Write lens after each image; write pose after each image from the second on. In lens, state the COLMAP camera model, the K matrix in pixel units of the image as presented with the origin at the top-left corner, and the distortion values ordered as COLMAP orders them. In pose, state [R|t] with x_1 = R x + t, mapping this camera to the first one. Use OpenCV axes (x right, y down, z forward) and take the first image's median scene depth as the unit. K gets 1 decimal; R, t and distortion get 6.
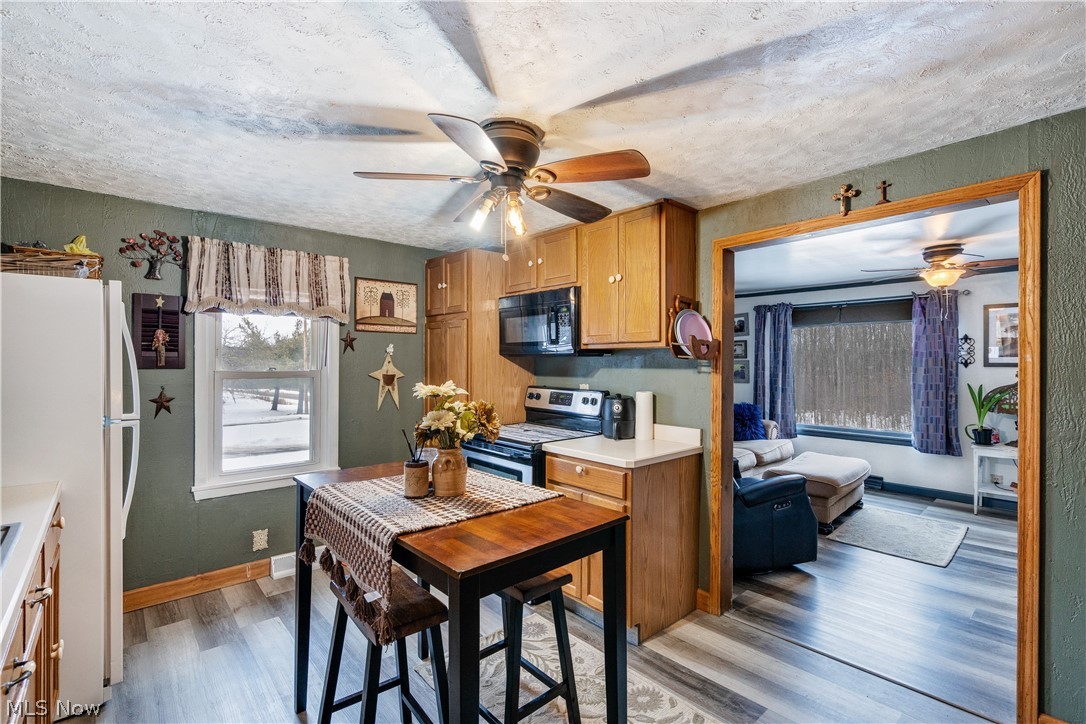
lens RADIAL K [[499.2, 0, 533.8], [0, 499.2, 359.2], [0, 0, 1]] dist [-0.002416, 0.001024]
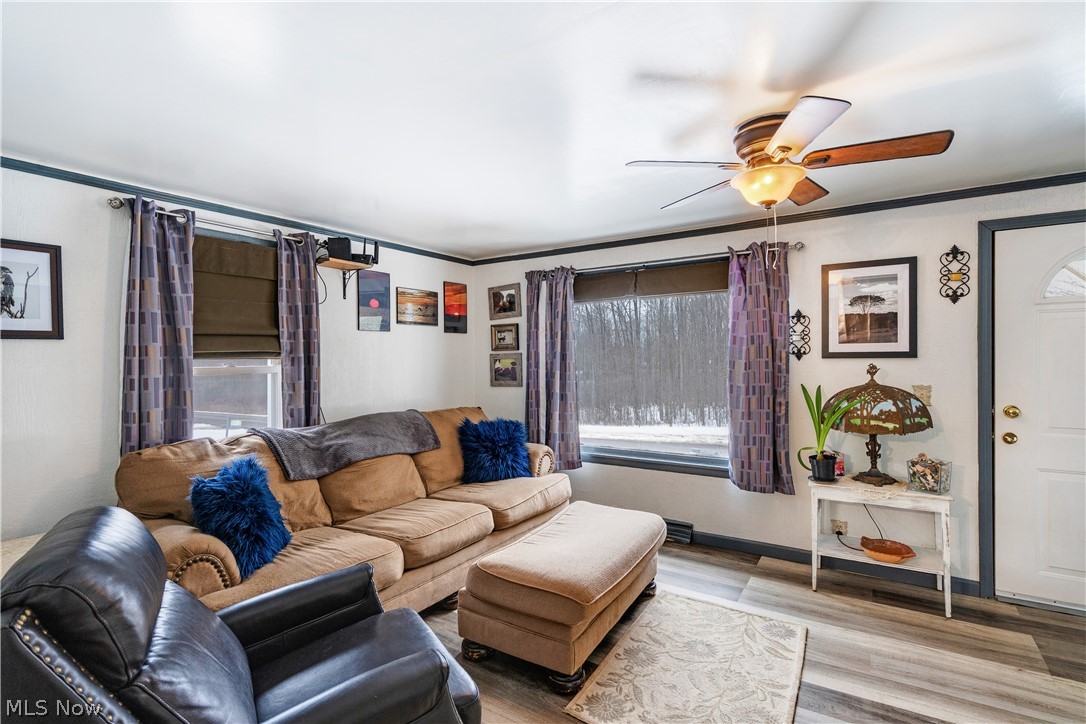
lens RADIAL K [[526.5, 0, 504.9], [0, 526.5, 360.8], [0, 0, 1]] dist [-0.005043, -0.000248]
pose [[0.975024, -0.010706, 0.221841, 0.328643], [0.008947, 0.999920, 0.008933, 0.008178], [-0.221919, -0.006725, 0.975042, 0.403247]]
